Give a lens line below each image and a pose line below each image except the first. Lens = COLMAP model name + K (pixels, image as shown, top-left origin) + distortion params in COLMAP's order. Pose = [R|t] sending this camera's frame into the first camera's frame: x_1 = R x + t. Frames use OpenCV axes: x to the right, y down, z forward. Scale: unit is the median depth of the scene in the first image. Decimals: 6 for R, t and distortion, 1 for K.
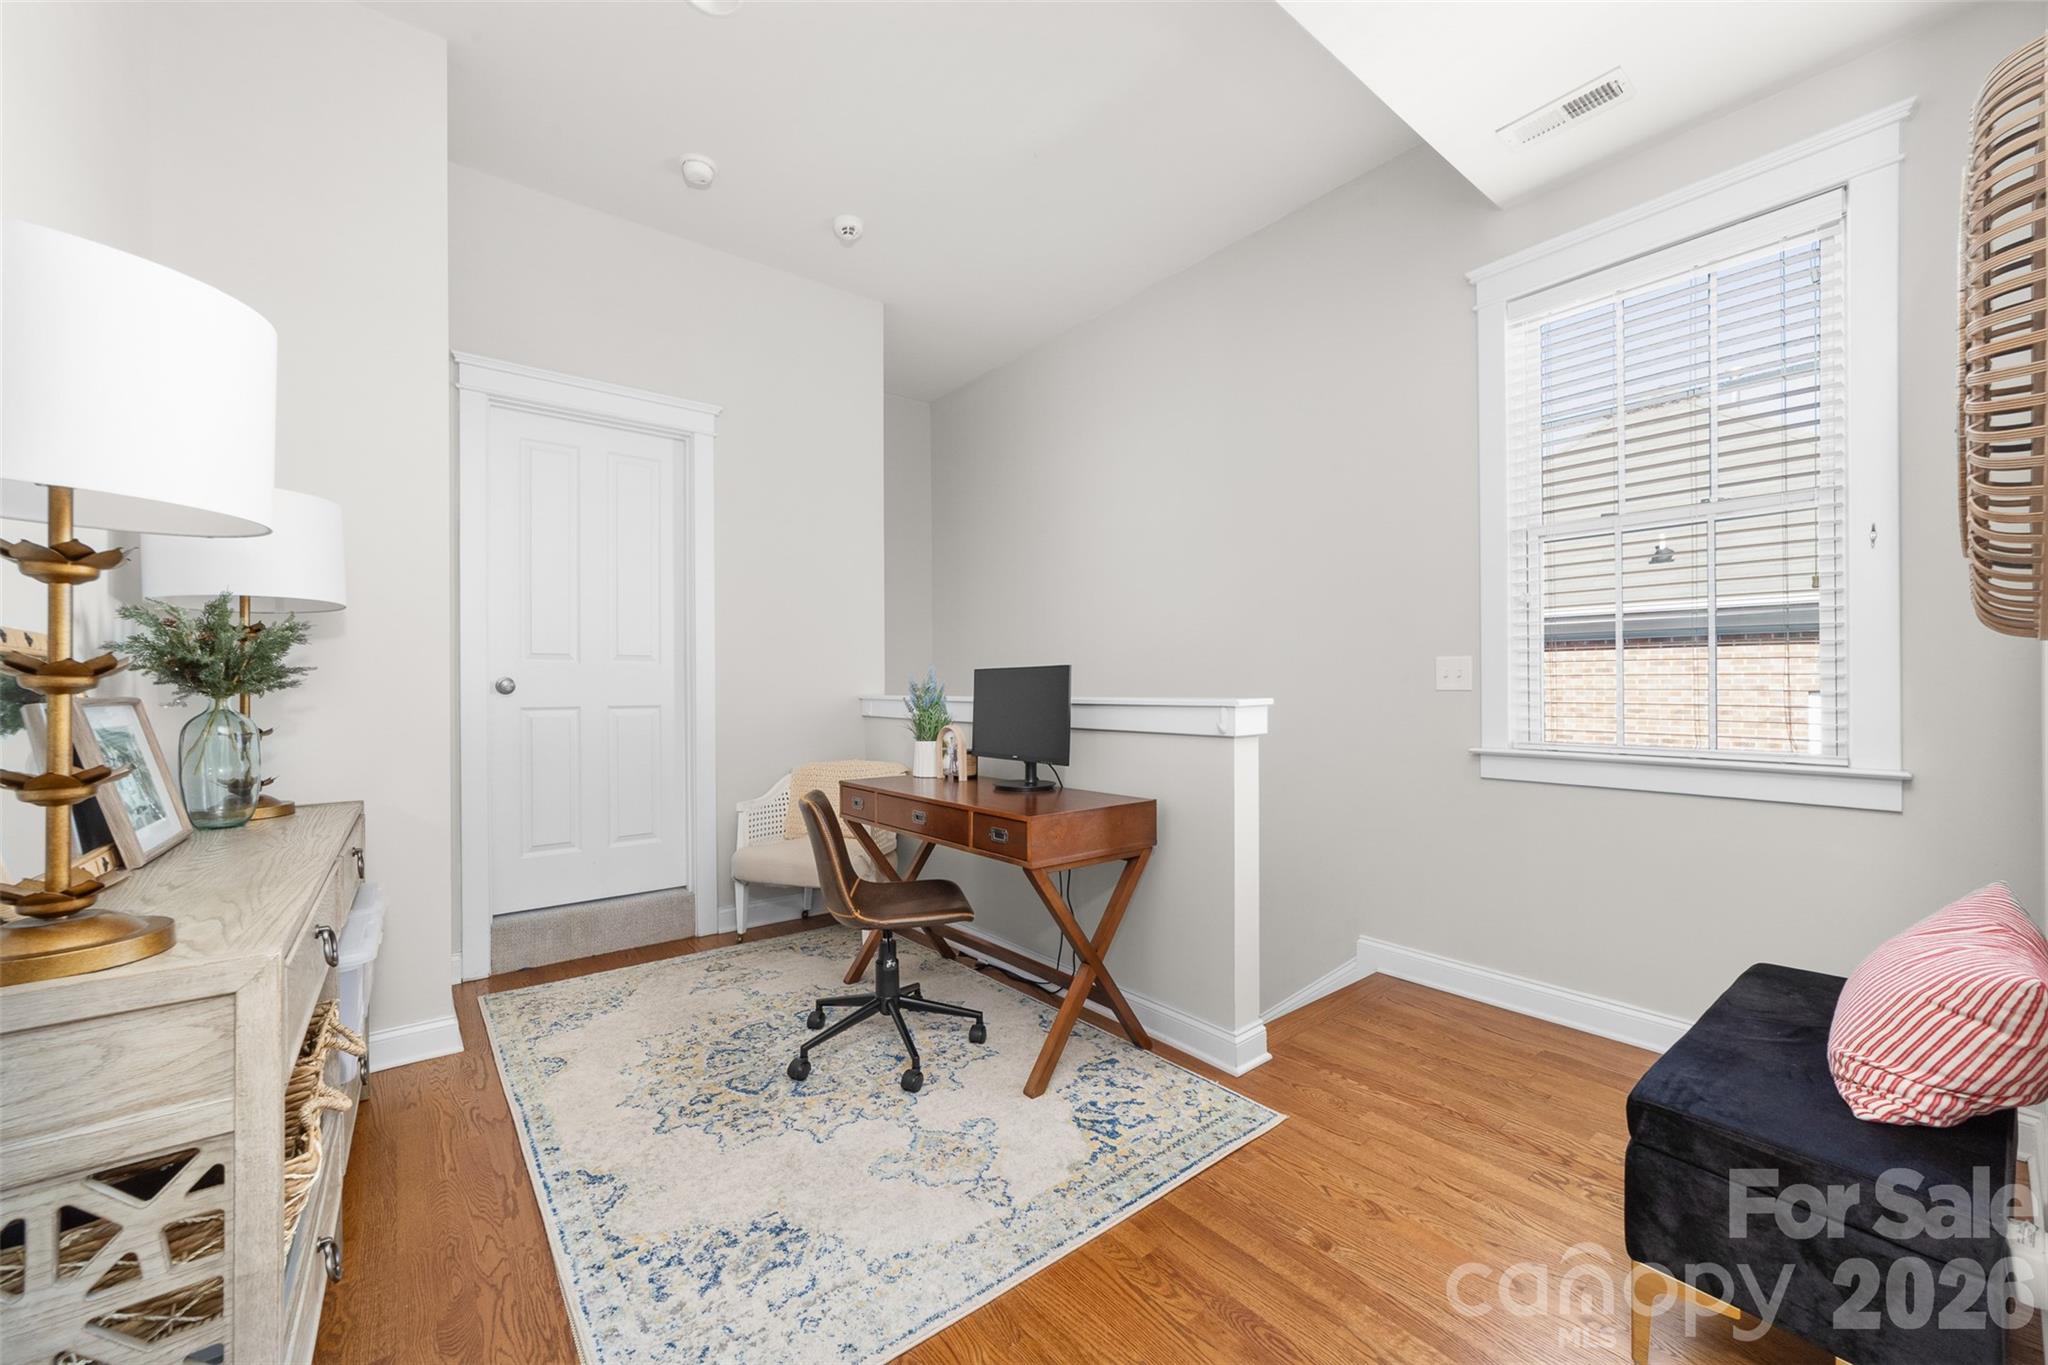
lens RADIAL K [[801.5, 0, 1024.0], [0, 801.5, 682.5], [0, 0, 1]] dist [-0.007002, 0.000128]
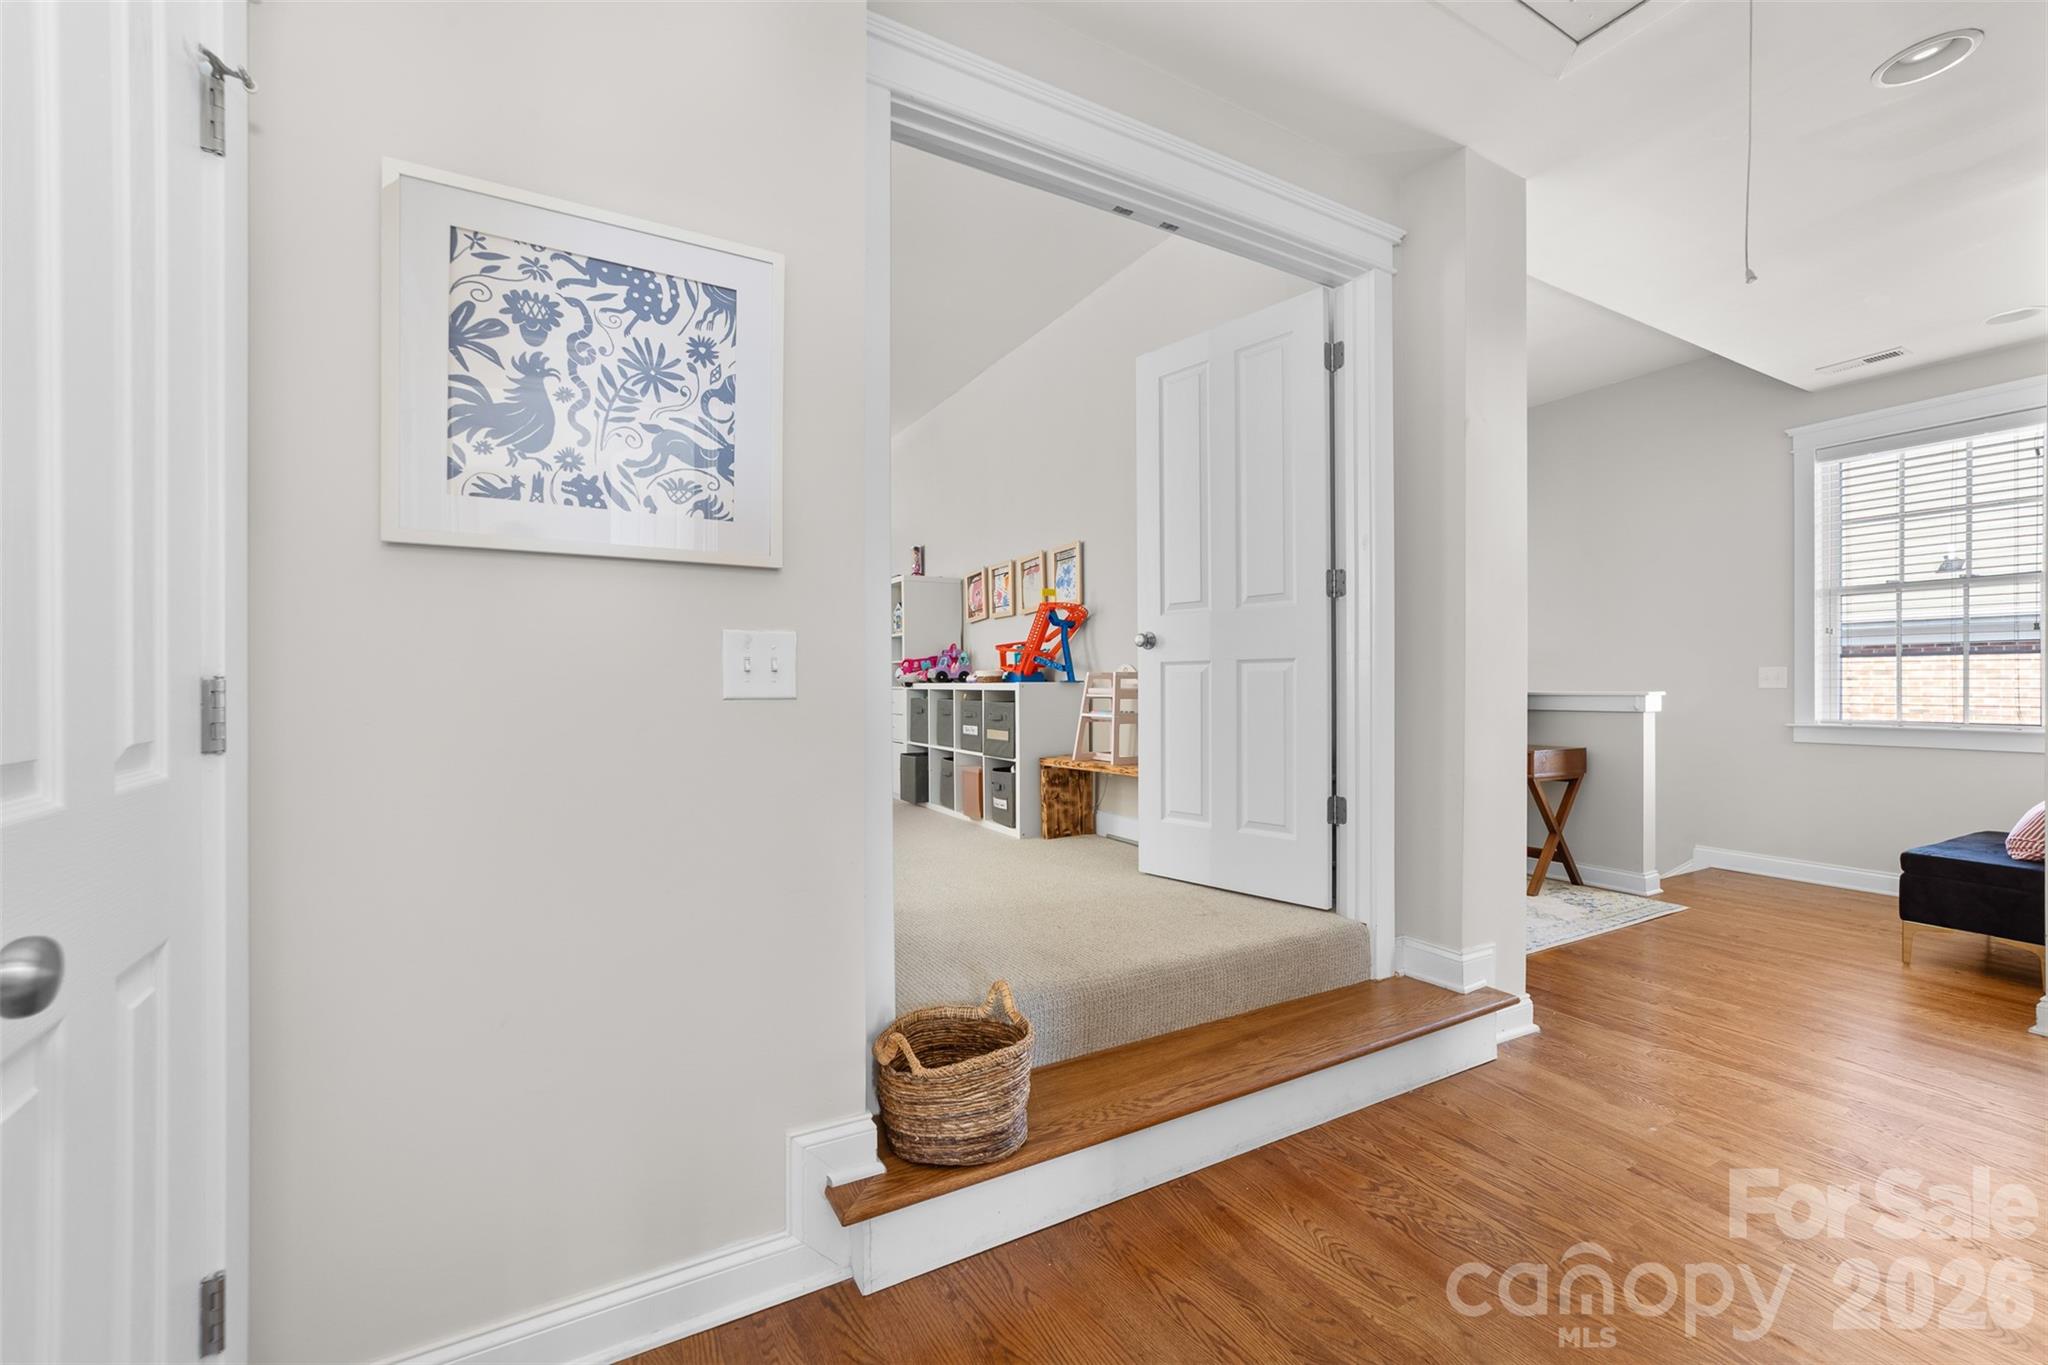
lens RADIAL K [[773.8, 0, 1024.0], [0, 773.8, 682.5], [0, 0, 1]] dist [0.001312, 0.000134]
pose [[0.978180, -0.000629, -0.207760, -0.758546], [0.001760, 0.999985, 0.005259, -0.013304], [0.207753, -0.005509, 0.978166, -1.035008]]
